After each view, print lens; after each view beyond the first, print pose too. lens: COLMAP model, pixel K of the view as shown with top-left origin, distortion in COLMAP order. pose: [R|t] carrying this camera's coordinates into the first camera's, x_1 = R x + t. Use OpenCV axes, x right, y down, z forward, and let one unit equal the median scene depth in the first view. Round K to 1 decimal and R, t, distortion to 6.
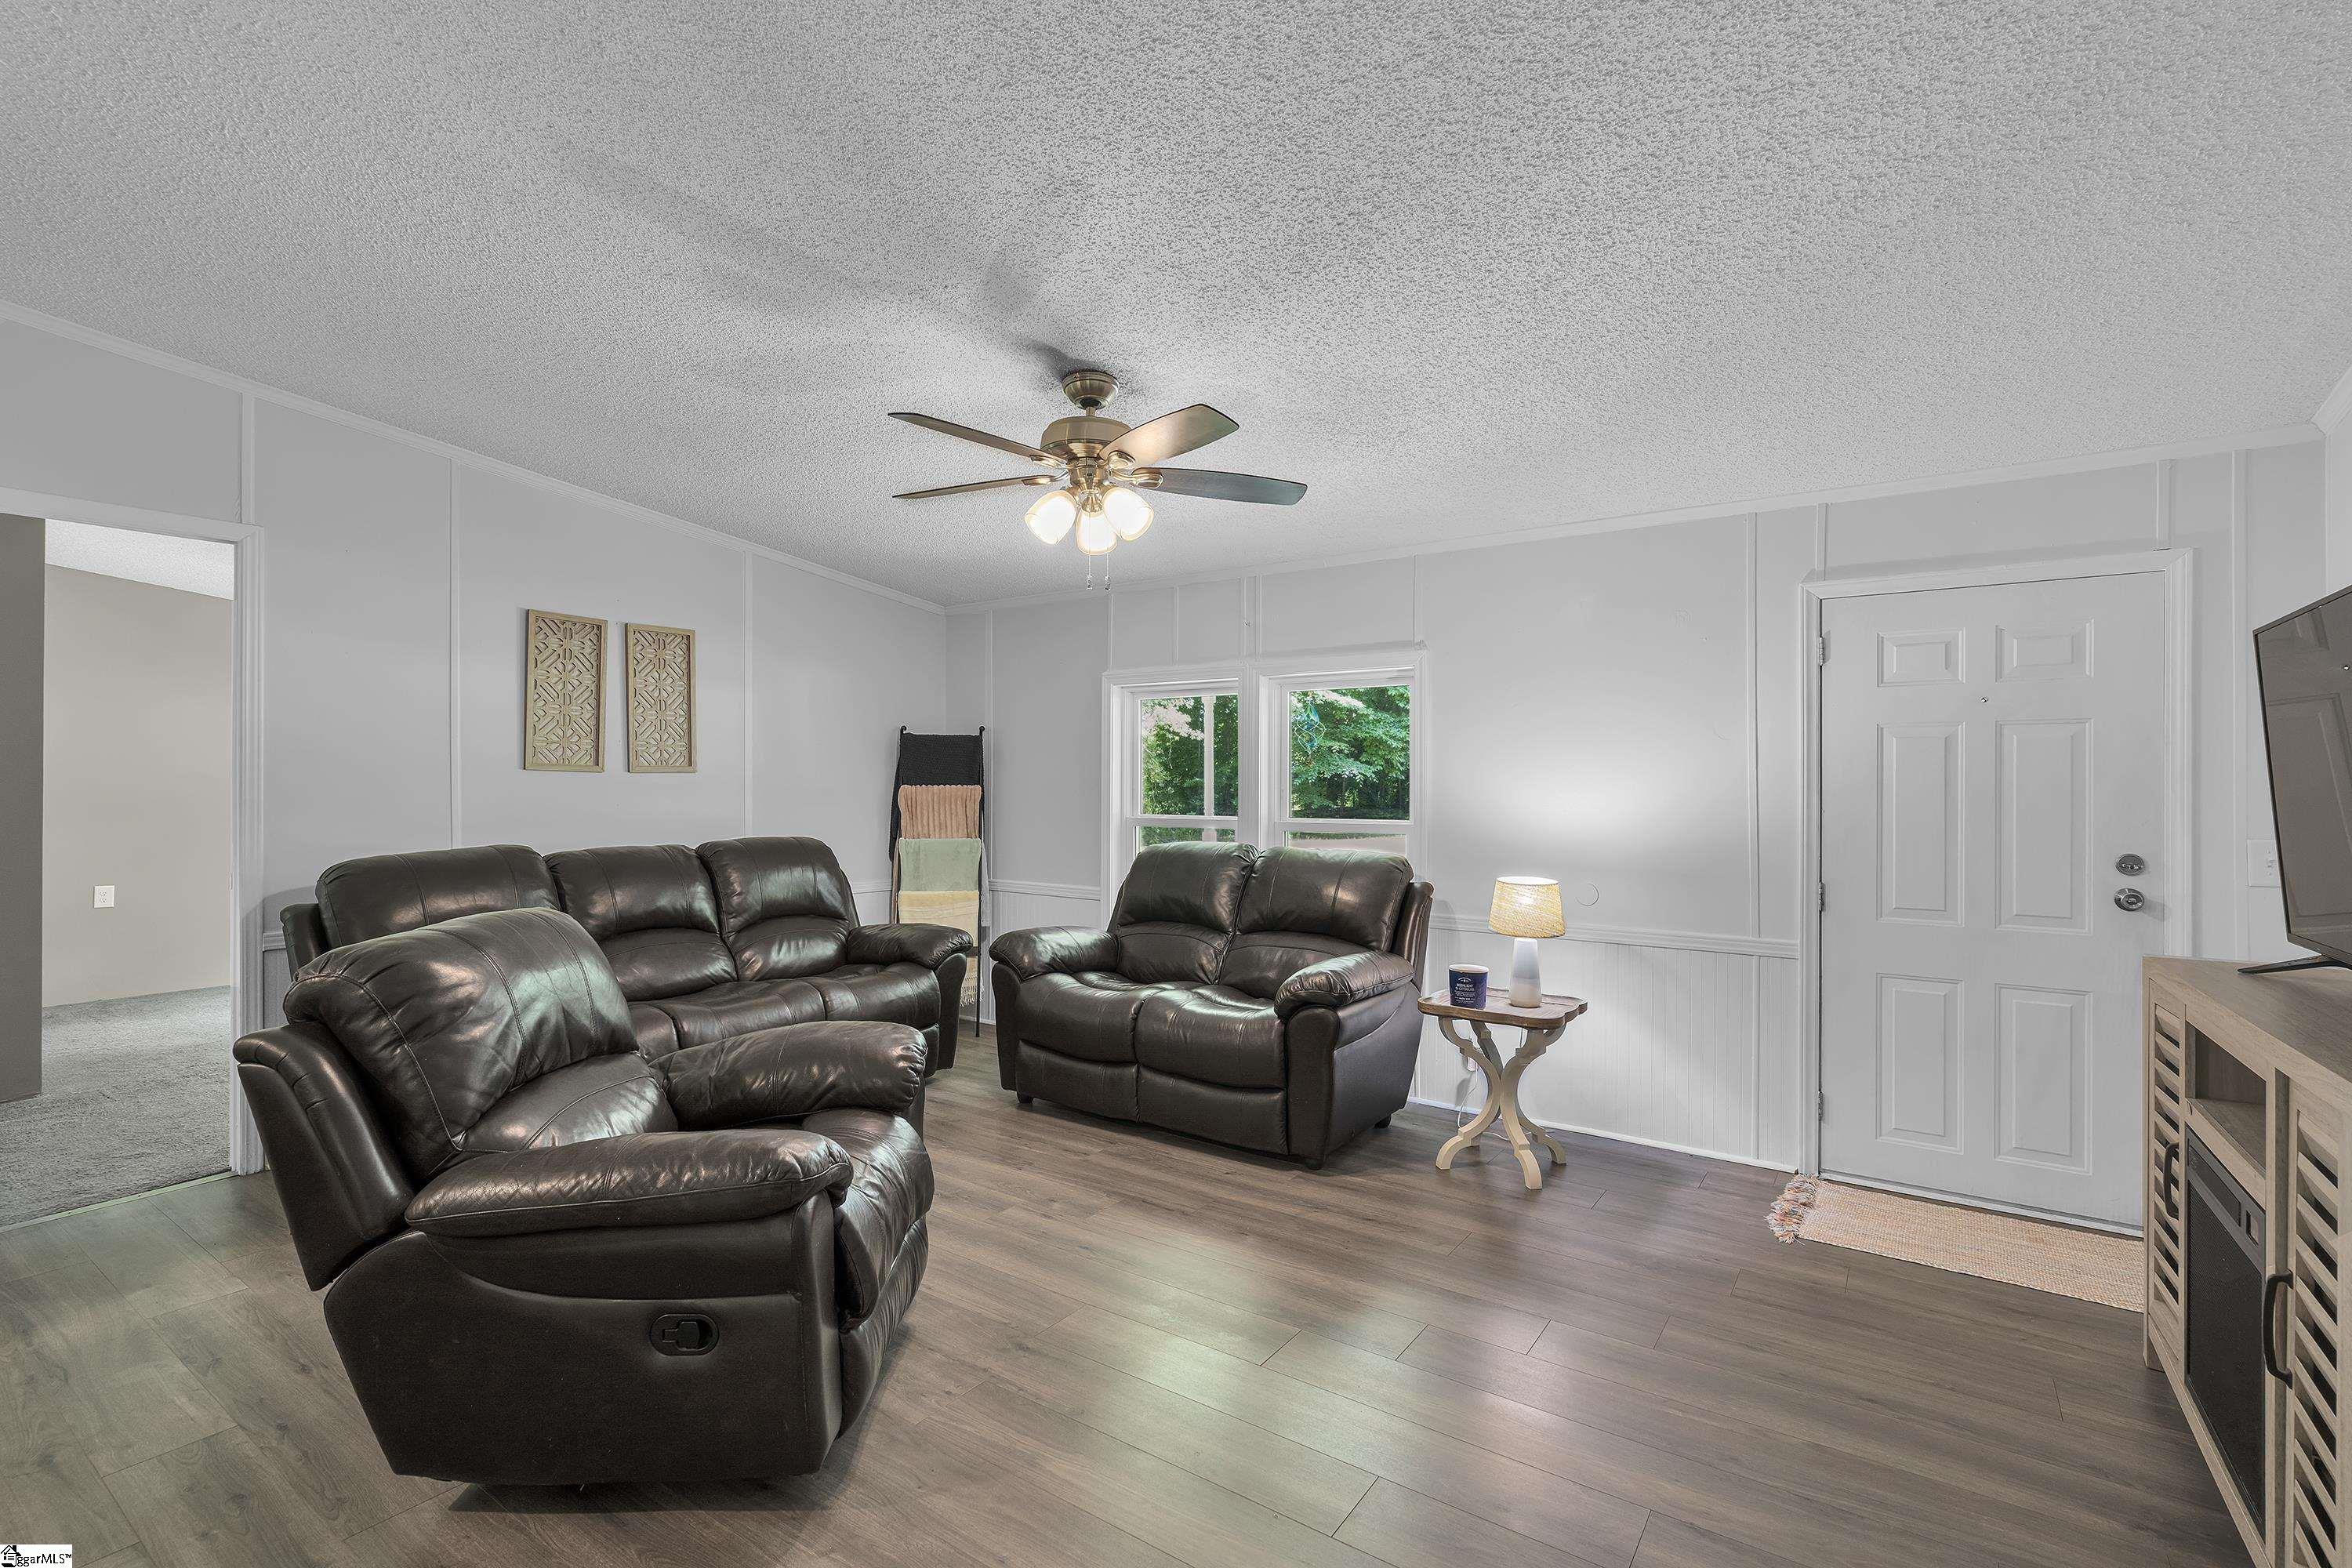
lens RADIAL K [[1057.4, 0, 1171.1], [0, 1057.4, 788.0], [0, 0, 1]] dist [-0.003256, 0.002213]
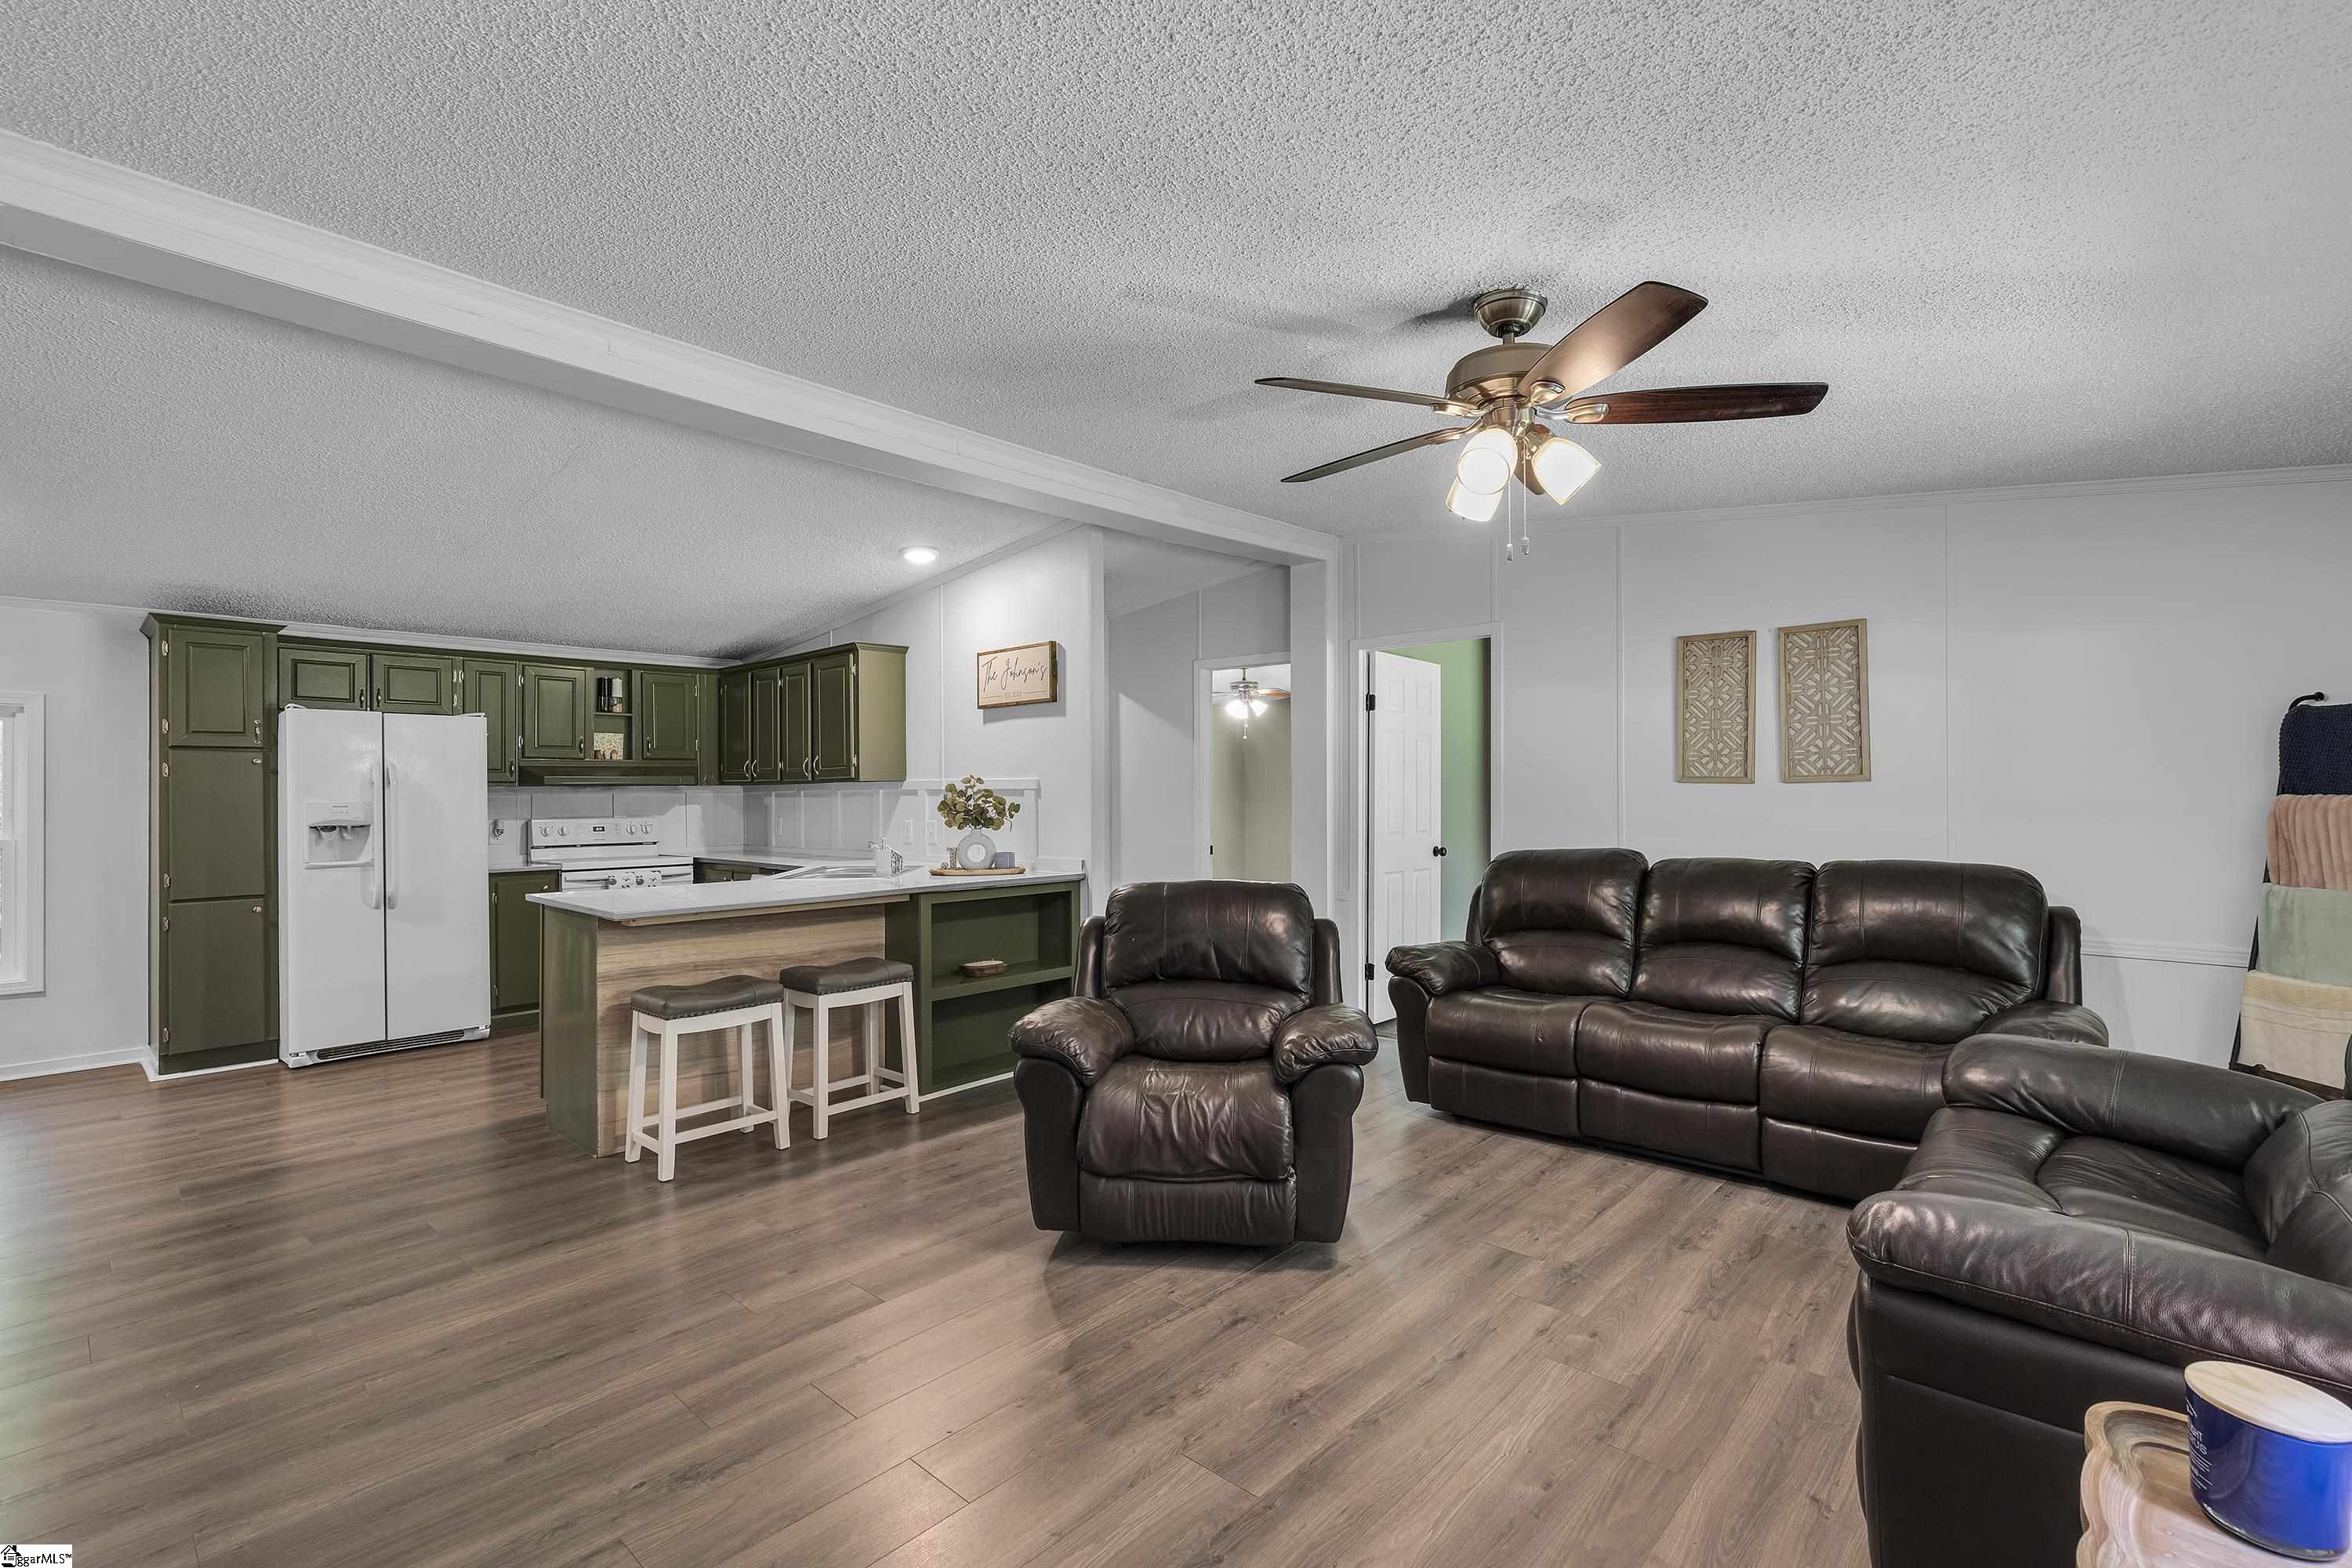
lens RADIAL K [[1057.4, 0, 1175.6], [0, 1057.4, 781.6], [0, 0, 1]] dist [-0.003256, 0.002213]
pose [[-0.126098, -0.011652, -0.991949, 0.613346], [0.005197, 0.999910, -0.012406, -0.008307], [0.992004, -0.006720, -0.126026, 0.692680]]
